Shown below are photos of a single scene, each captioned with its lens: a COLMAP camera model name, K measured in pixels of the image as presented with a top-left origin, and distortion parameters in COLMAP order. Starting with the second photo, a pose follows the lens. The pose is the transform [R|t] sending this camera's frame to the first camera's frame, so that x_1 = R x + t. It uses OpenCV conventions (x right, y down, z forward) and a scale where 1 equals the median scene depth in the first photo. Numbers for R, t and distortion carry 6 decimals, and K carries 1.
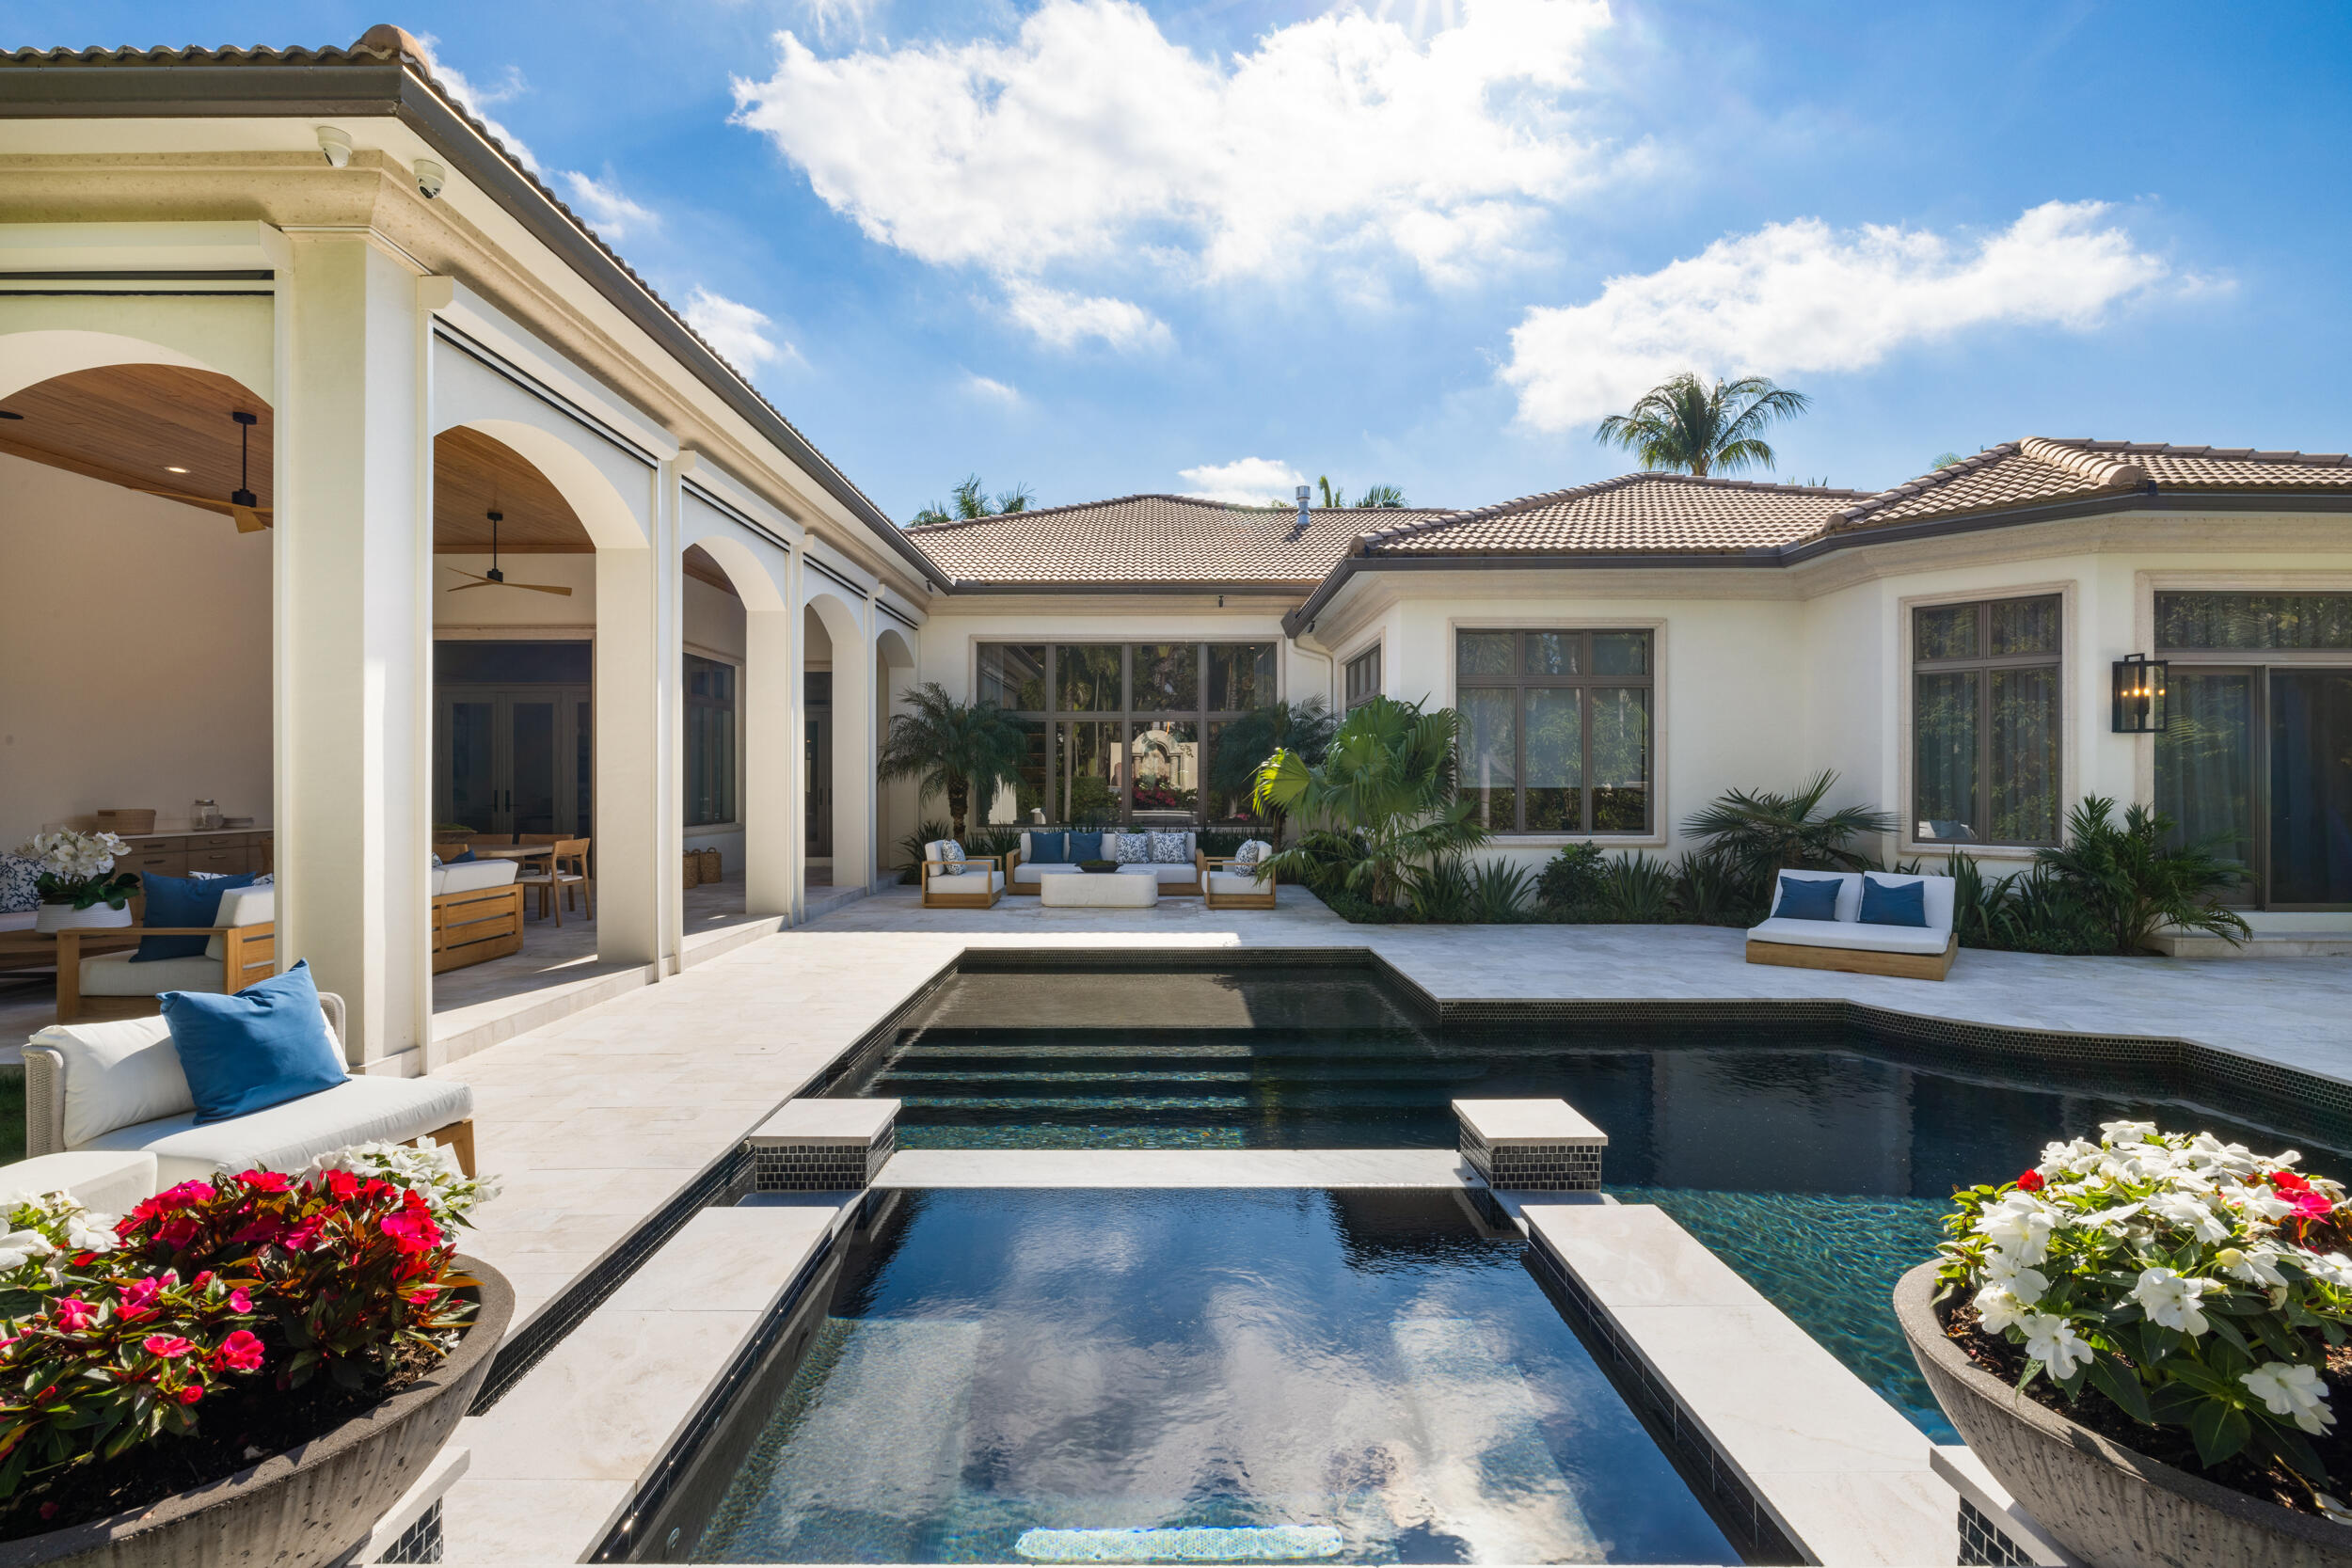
lens RADIAL K [[1054.5, 0, 1175.4], [0, 1054.5, 789.8], [0, 0, 1]] dist [-0.002321, -0.000078]
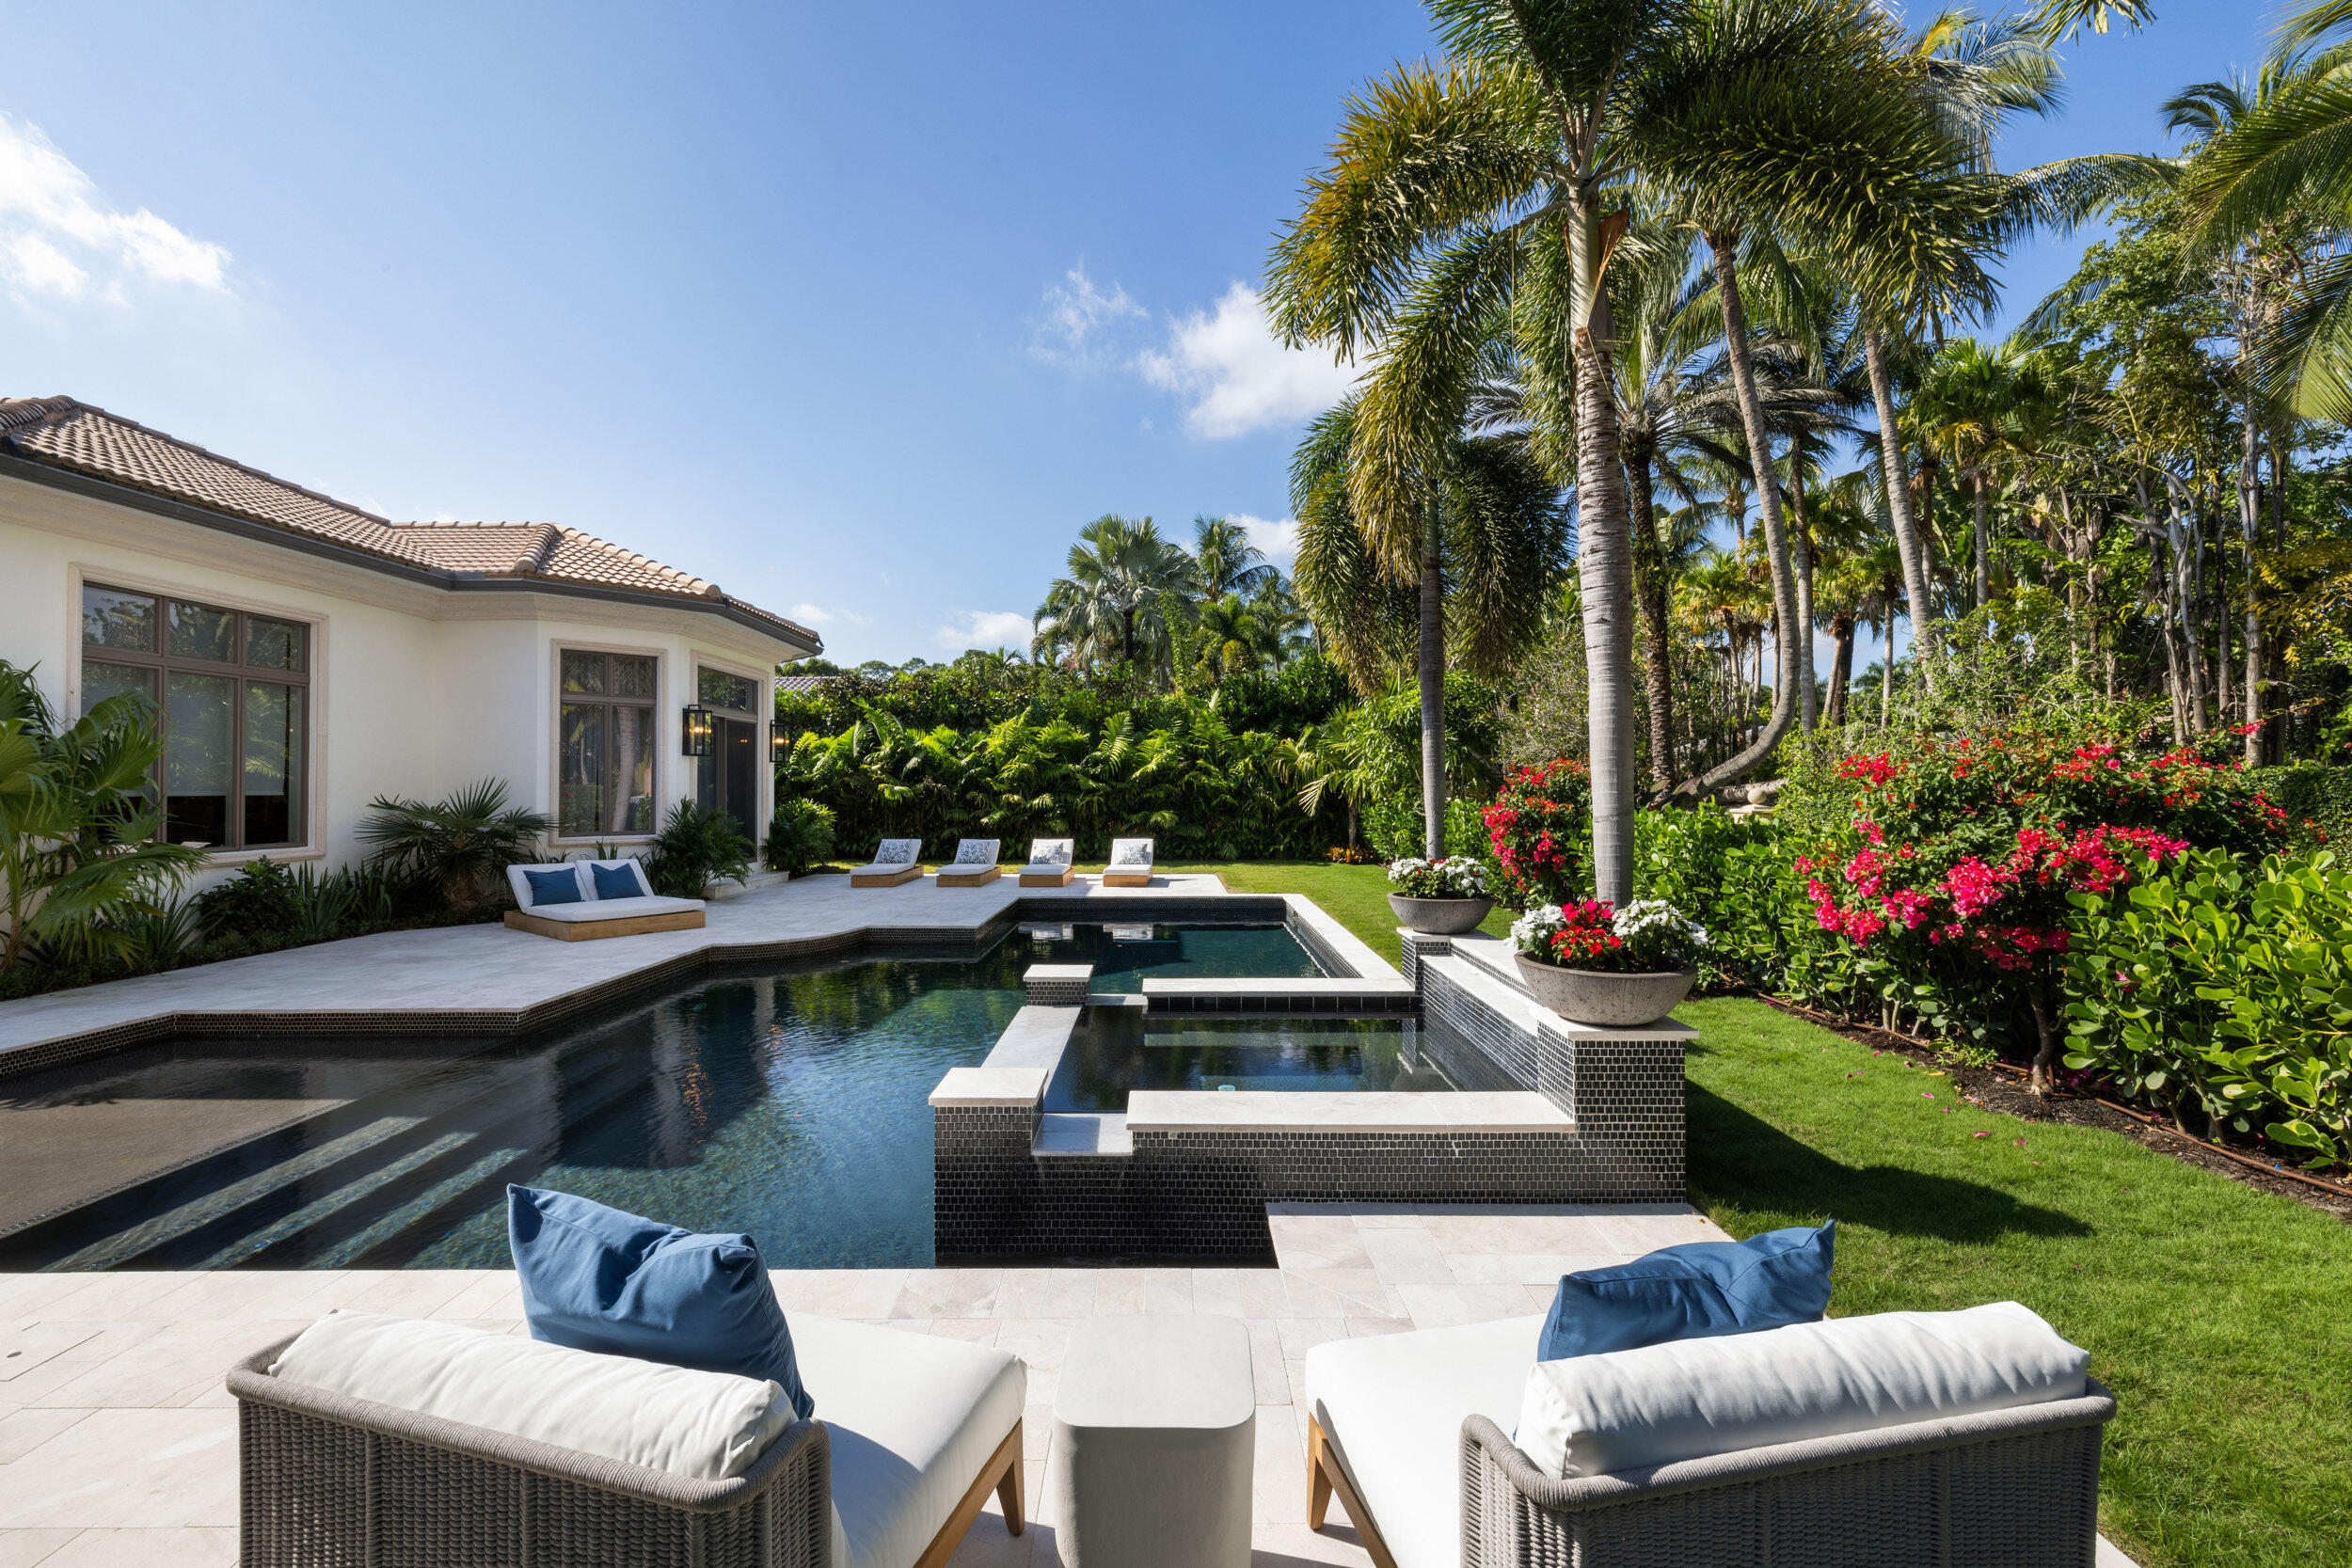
lens RADIAL K [[994.5, 0, 1174.7], [0, 994.5, 782.0], [0, 0, 1]] dist [0.000050, -0.000285]
pose [[0.008131, 0.002194, 0.999965, -0.476574], [0.001968, 0.999996, -0.002210, -0.011168], [-0.999965, 0.001986, 0.008127, 0.258529]]
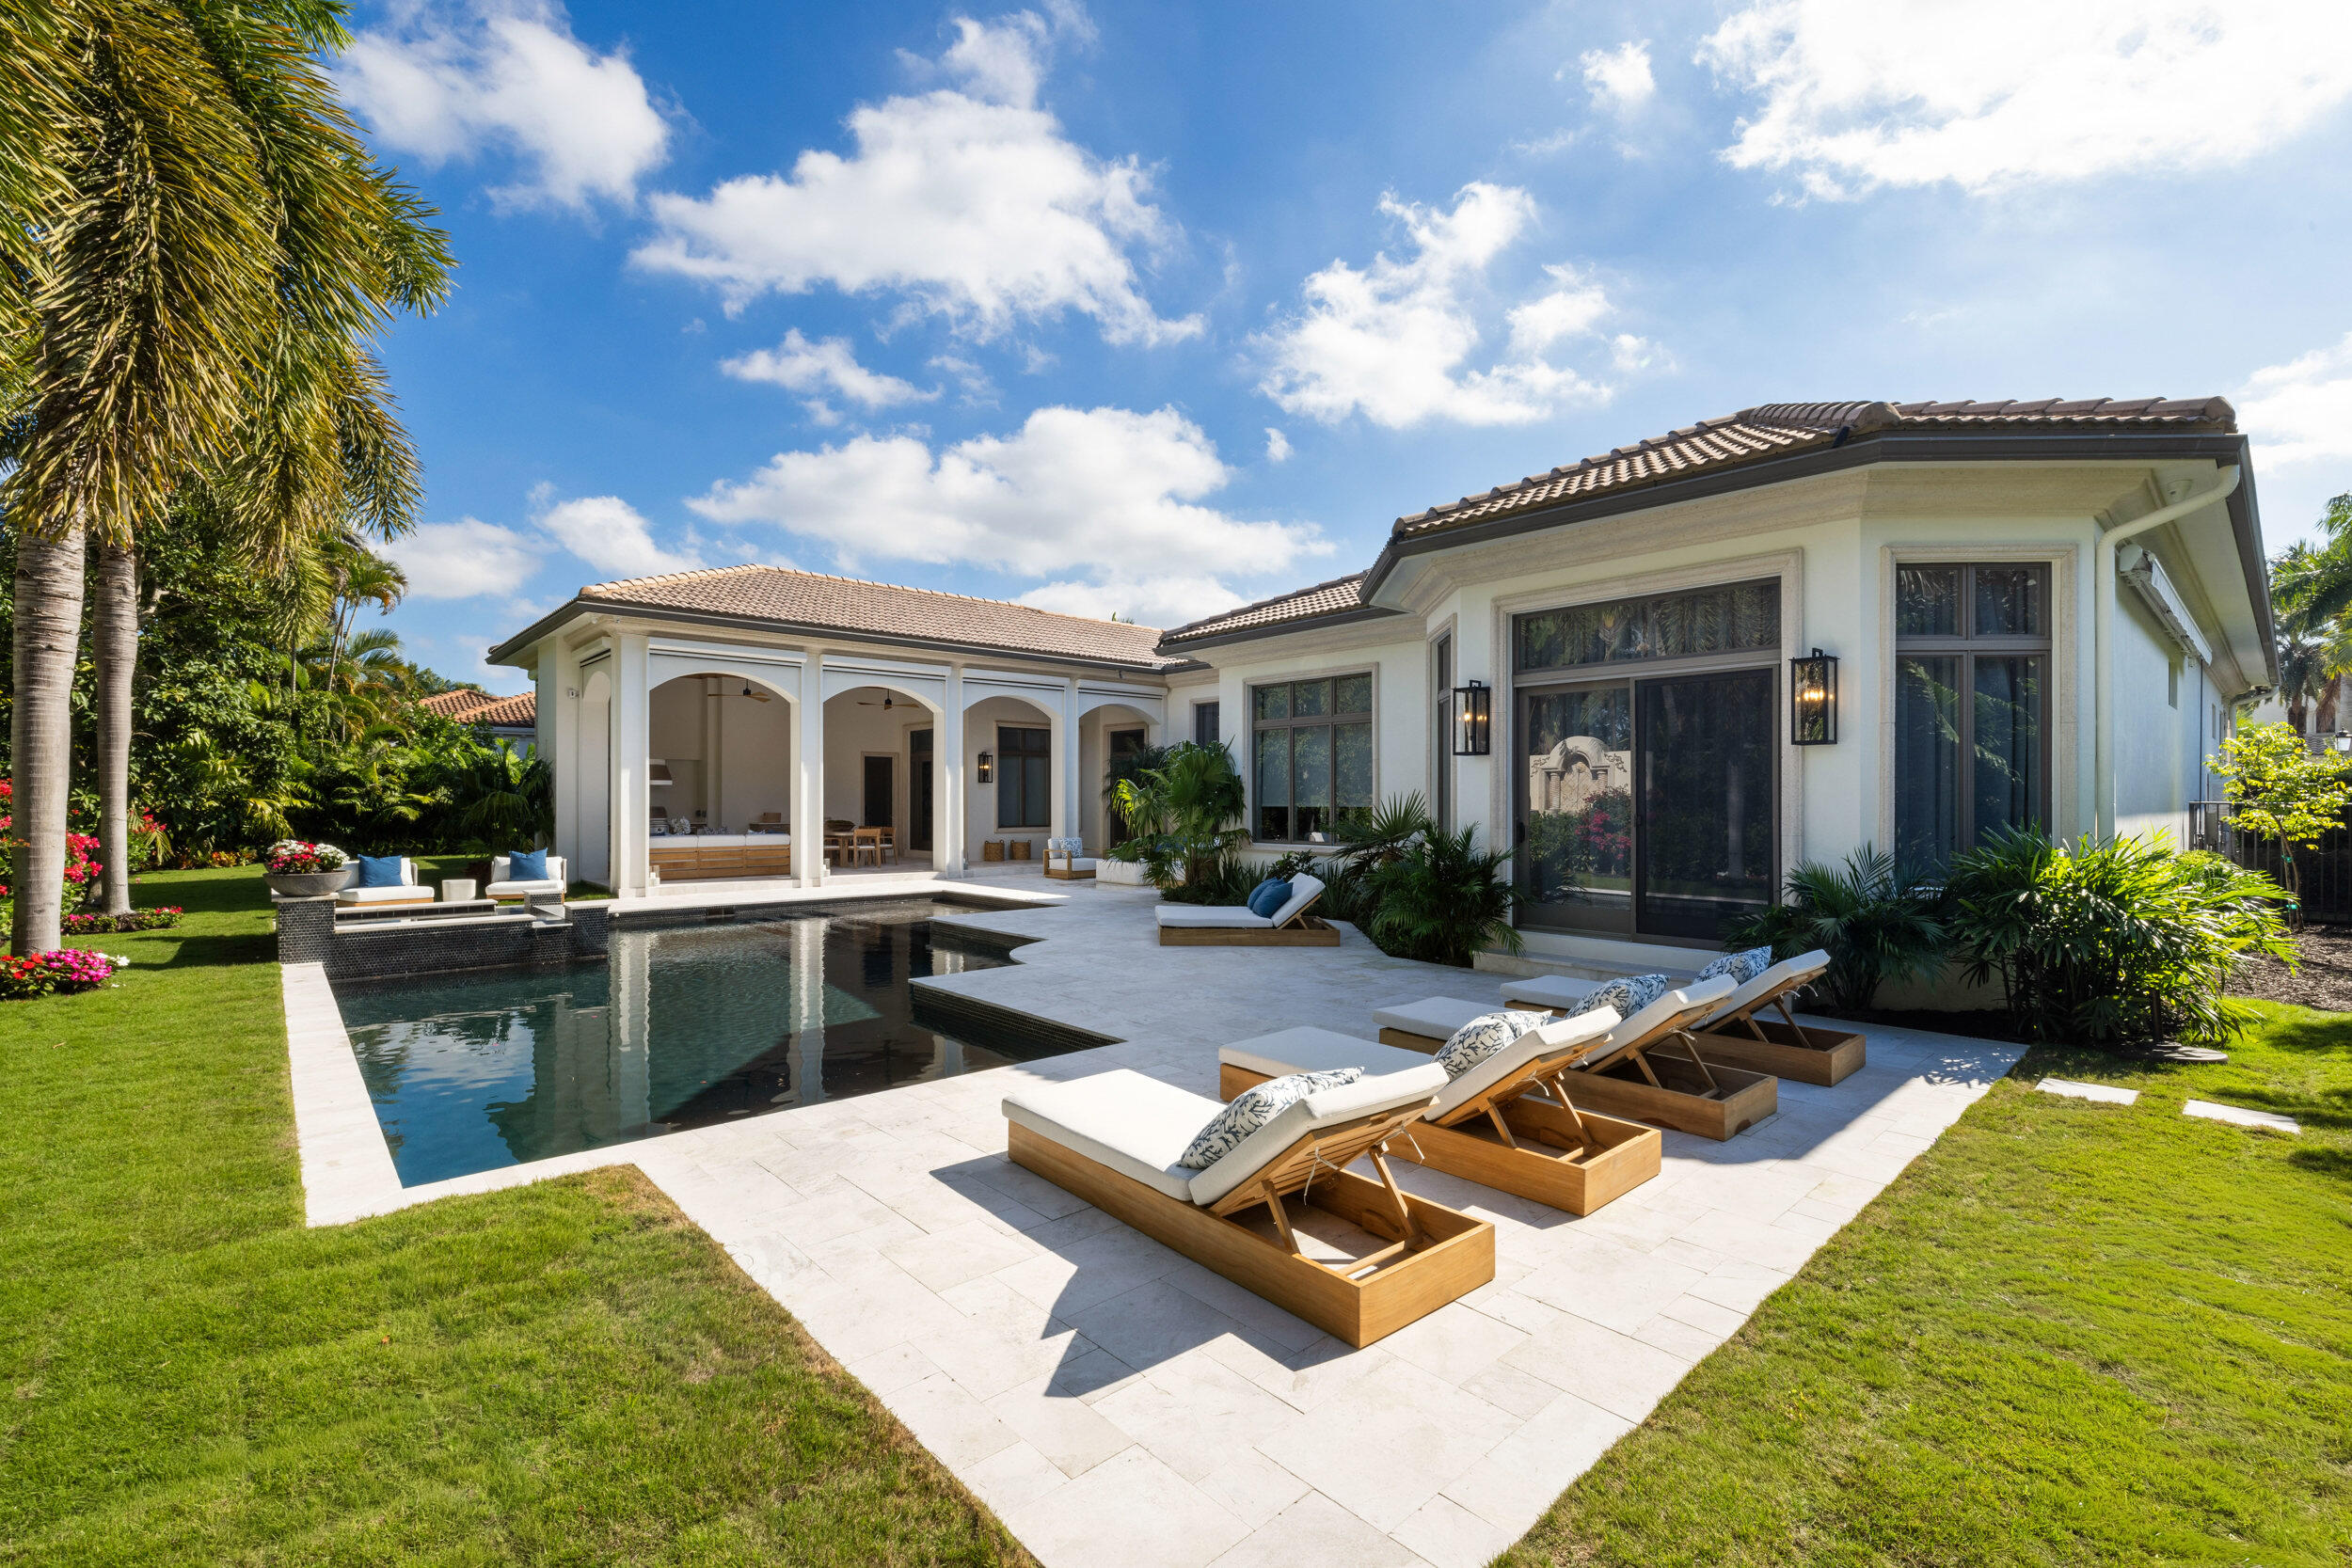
lens RADIAL K [[994.5, 0, 1166.4], [0, 994.5, 787.3], [0, 0, 1]] dist [0.000050, -0.000285]
pose [[0.659293, -0.008396, -0.751839, 1.260770], [0.001079, 0.999947, -0.010221, -0.015401], [0.751885, 0.005927, 0.659268, 0.121479]]
